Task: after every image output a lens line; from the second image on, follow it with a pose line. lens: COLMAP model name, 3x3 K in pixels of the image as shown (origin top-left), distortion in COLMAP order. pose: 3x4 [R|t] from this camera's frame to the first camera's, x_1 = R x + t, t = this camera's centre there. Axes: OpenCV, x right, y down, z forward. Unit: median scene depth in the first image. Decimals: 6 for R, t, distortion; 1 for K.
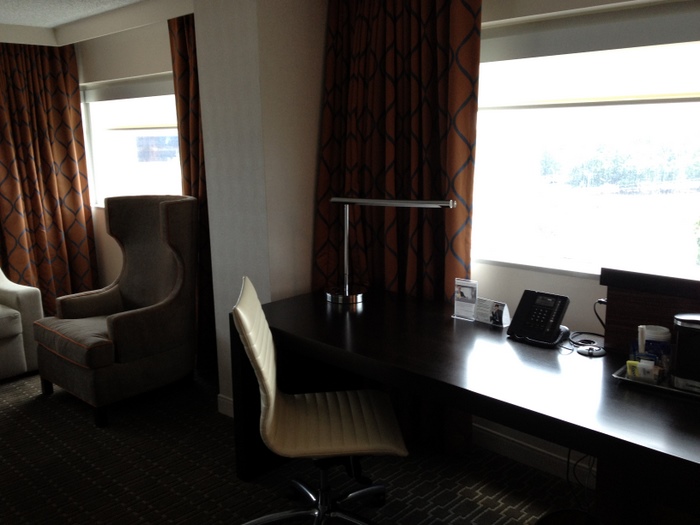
lens RADIAL K [[668.5, 0, 346.3], [0, 668.5, 262.2], [0, 0, 1]] dist [0.030487, 0.000000]
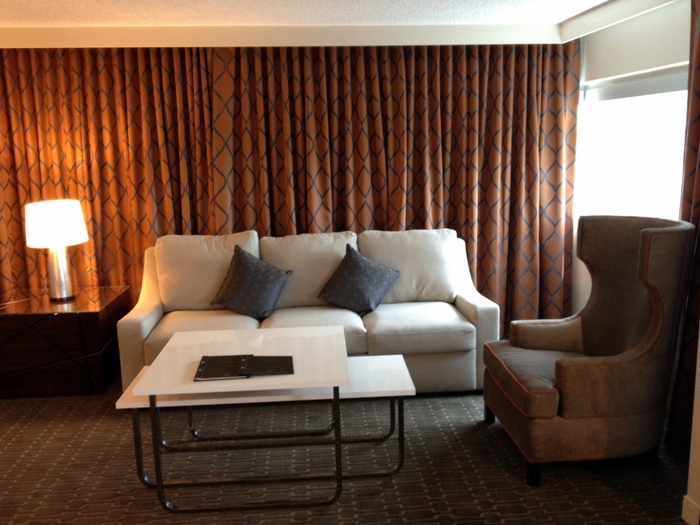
lens RADIAL K [[668.5, 0, 349.0], [0, 668.5, 261.4], [0, 0, 1]] dist [0.030487, 0.000000]
pose [[0.750473, 0.128900, -0.648209, -0.015614], [-0.125909, 0.990718, 0.051236, -0.041622], [0.648797, 0.043164, 0.759737, 0.146963]]
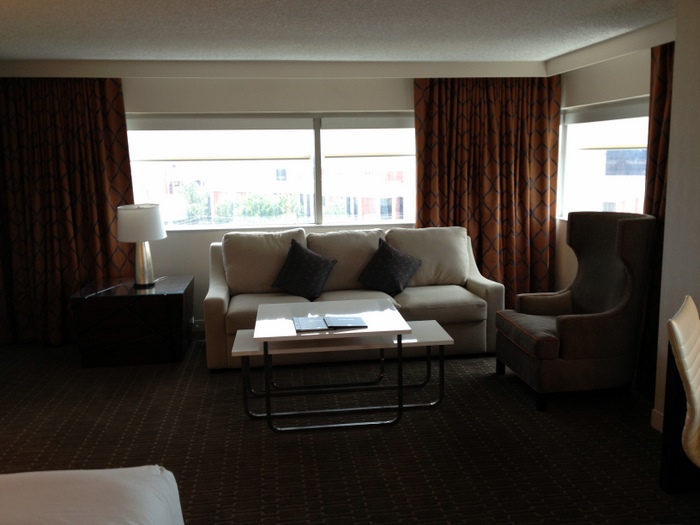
lens RADIAL K [[668.5, 0, 346.9], [0, 668.5, 265.6], [0, 0, 1]] dist [0.030487, 0.000000]
pose [[0.783869, 0.111602, -0.610815, 0.040219], [-0.119541, 0.992437, 0.027920, 0.005268], [0.609311, 0.051132, 0.791281, -0.096869]]
